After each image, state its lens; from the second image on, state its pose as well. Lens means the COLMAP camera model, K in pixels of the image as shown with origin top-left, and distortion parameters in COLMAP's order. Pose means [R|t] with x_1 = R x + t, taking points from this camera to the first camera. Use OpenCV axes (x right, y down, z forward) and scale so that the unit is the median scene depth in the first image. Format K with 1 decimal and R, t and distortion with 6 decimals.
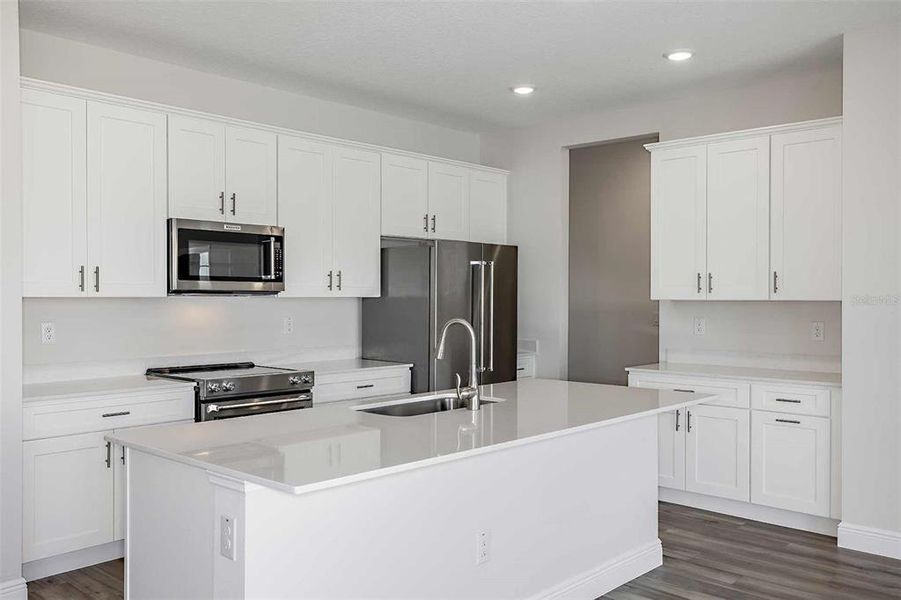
lens RADIAL K [[795.4, 0, 450.5], [0, 795.4, 300.0], [0, 0, 1]] dist [0.051357, 0.002820]
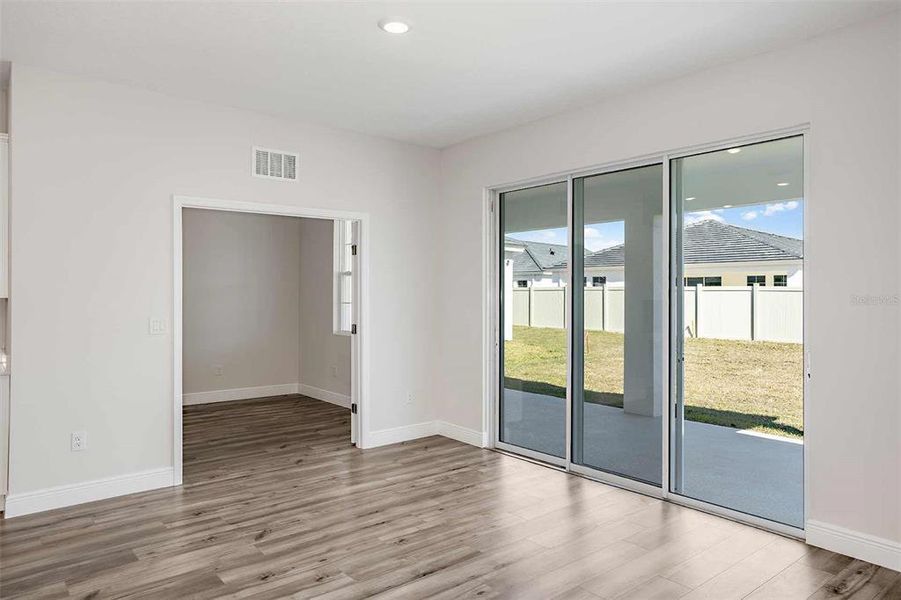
lens RADIAL K [[595.5, 0, 449.1], [0, 595.5, 282.2], [0, 0, 1]] dist [0.003954, 0.003210]
pose [[0.154136, 0.020954, 0.987827, -0.203442], [0.002580, 0.999763, -0.021610, -0.000208], [-0.988046, 0.005879, 0.154045, 0.223836]]
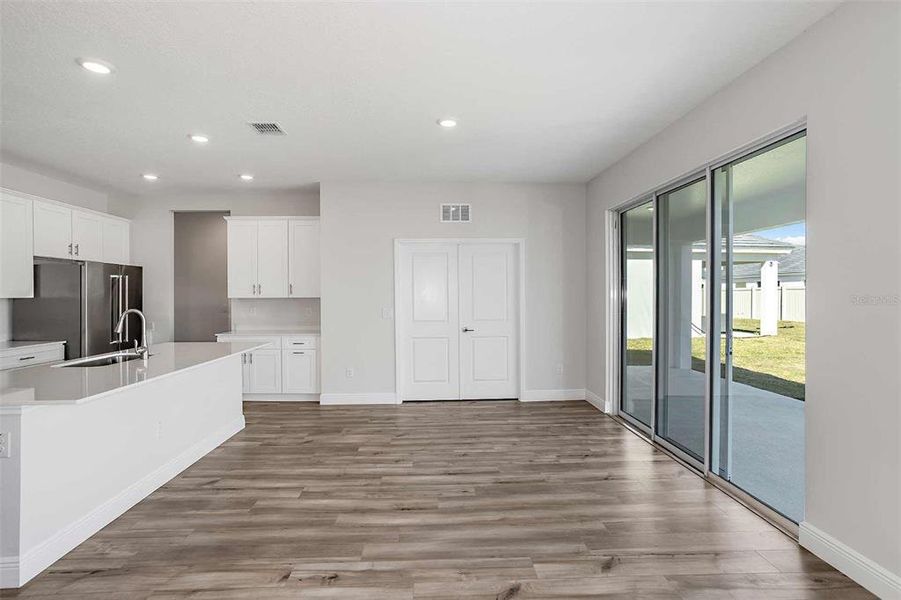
lens RADIAL K [[436.6, 0, 445.0], [0, 436.6, 298.3], [0, 0, 1]] dist [-0.051339, 0.032643]
pose [[0.718671, -0.008796, 0.695295, -0.098015], [0.008312, 0.999957, 0.004058, 0.000904], [-0.695301, 0.002863, 0.718713, -0.108648]]
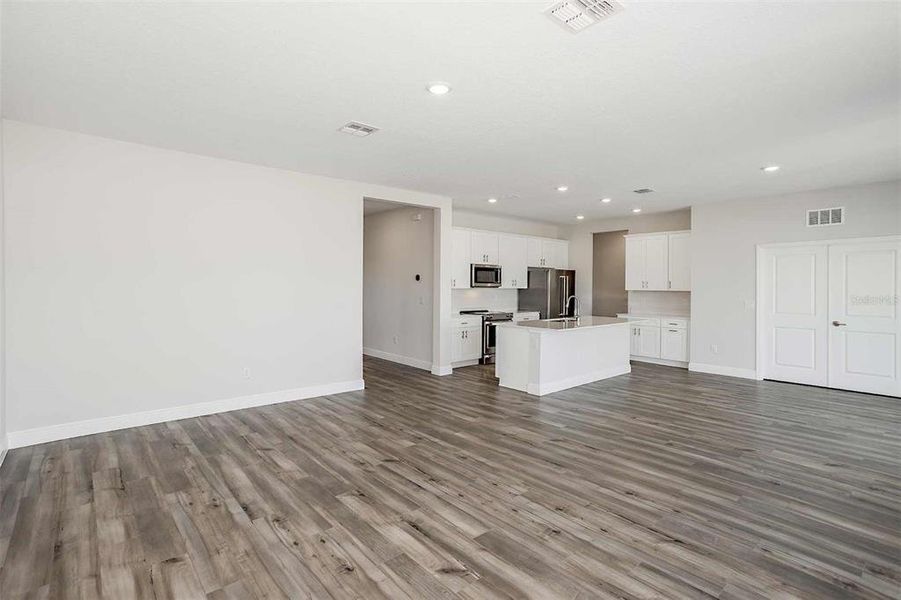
lens RADIAL K [[434.8, 0, 438.3], [0, 434.8, 285.3], [0, 0, 1]] dist [-0.043646, 0.032205]
pose [[0.990856, 0.005227, -0.134825, -0.208848], [-0.005572, 0.999982, -0.002182, -0.010173], [0.134812, 0.002914, 0.990867, -0.633655]]
